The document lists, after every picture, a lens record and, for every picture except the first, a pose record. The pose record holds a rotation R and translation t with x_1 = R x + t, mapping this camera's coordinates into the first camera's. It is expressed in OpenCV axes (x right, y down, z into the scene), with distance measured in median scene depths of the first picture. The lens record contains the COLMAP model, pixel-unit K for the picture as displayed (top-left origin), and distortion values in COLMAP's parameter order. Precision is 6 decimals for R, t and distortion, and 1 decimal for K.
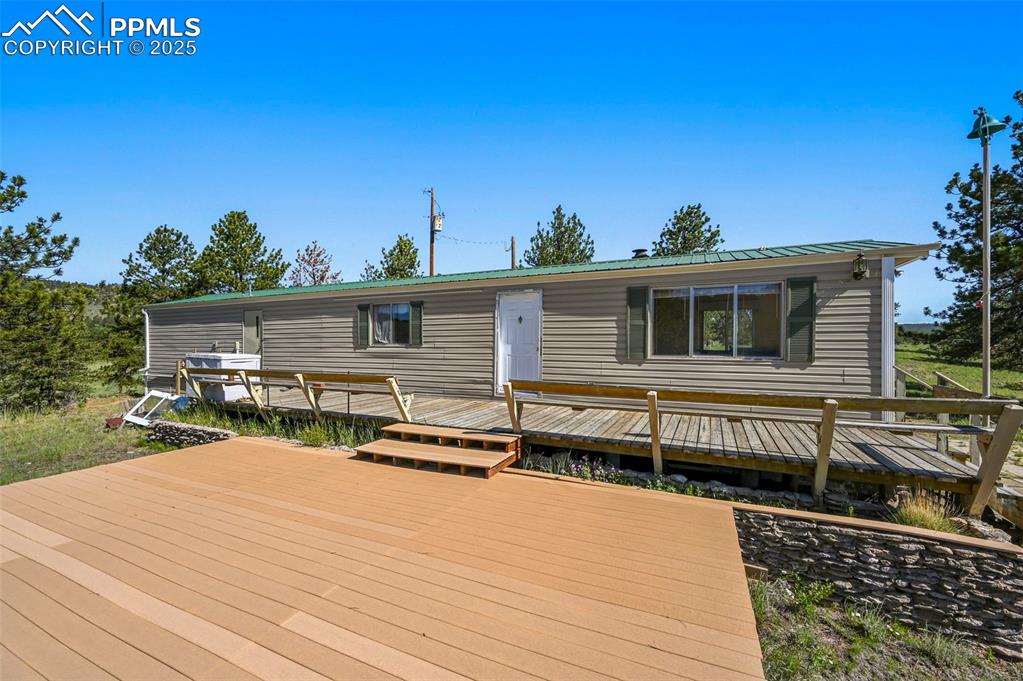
lens RADIAL K [[417.3, 0, 515.8], [0, 417.3, 346.6], [0, 0, 1]] dist [-0.000406, 0.000042]
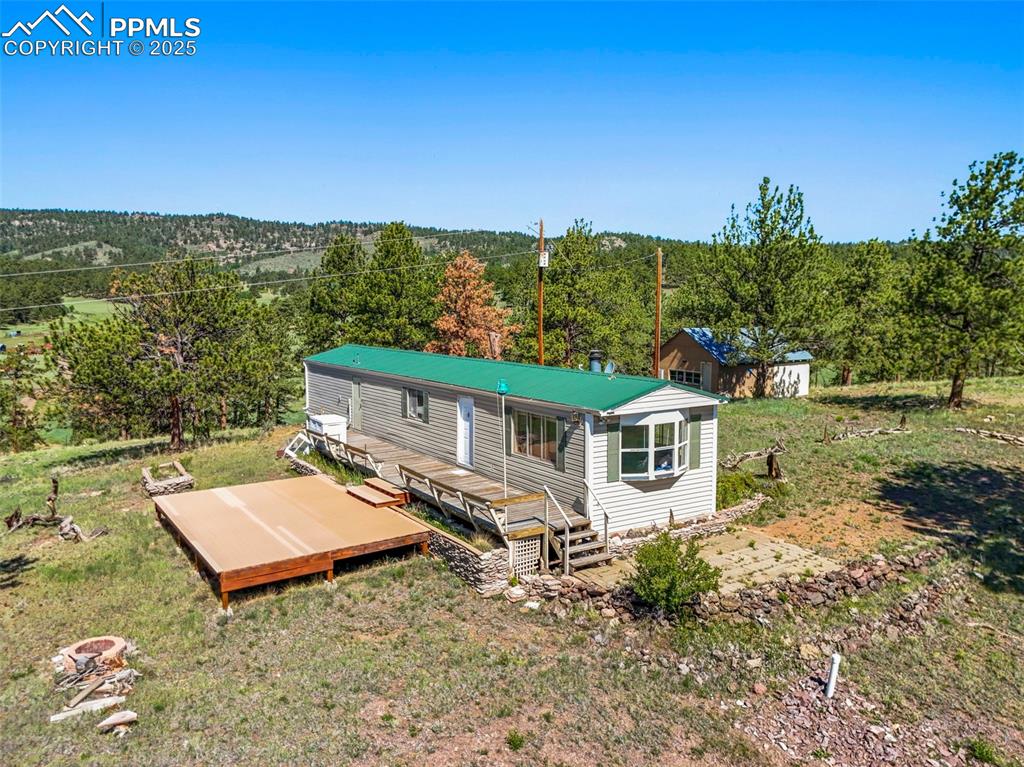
lens RADIAL K [[818.7, 0, 512.0], [0, 818.7, 383.5], [0, 0, 1]] dist [0.041432, -0.011635]
pose [[0.846333, 0.056603, -0.529638, 0.718239], [-0.003066, 0.994839, 0.101420, -0.203512], [0.532645, -0.084212, 0.842139, -0.574745]]
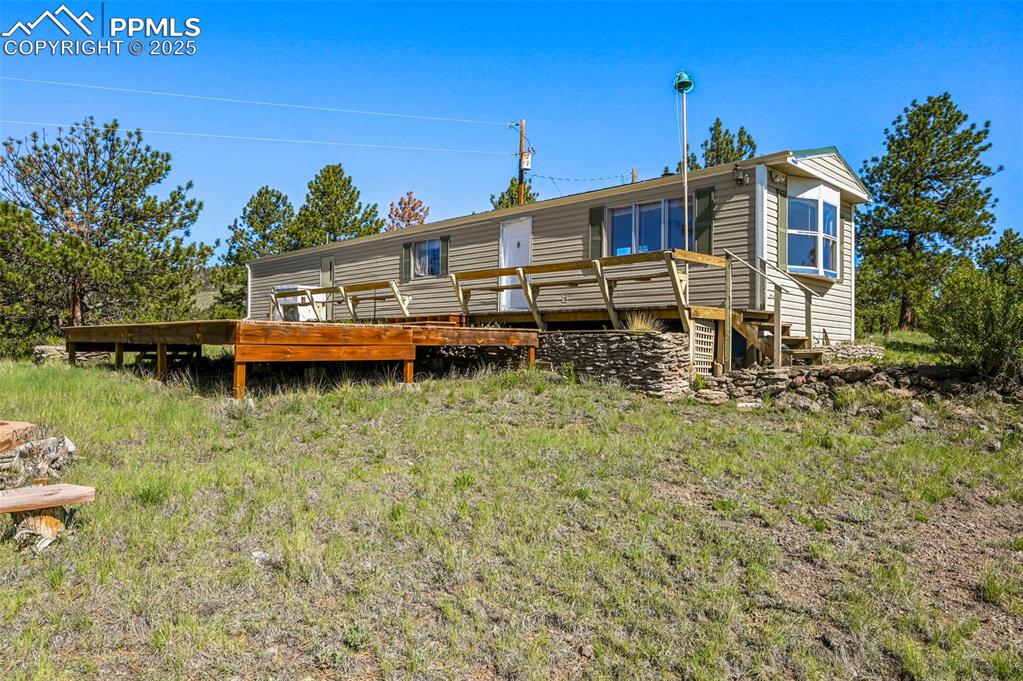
lens RADIAL K [[695.8, 0, 511.5], [0, 695.8, 340.5], [0, 0, 1]] dist [0.004131, 0.000346]
pose [[0.936146, 0.005368, -0.351572, 0.283087], [-0.013728, 0.999679, -0.021290, 0.100828], [0.351345, 0.024757, 0.935919, -0.325809]]
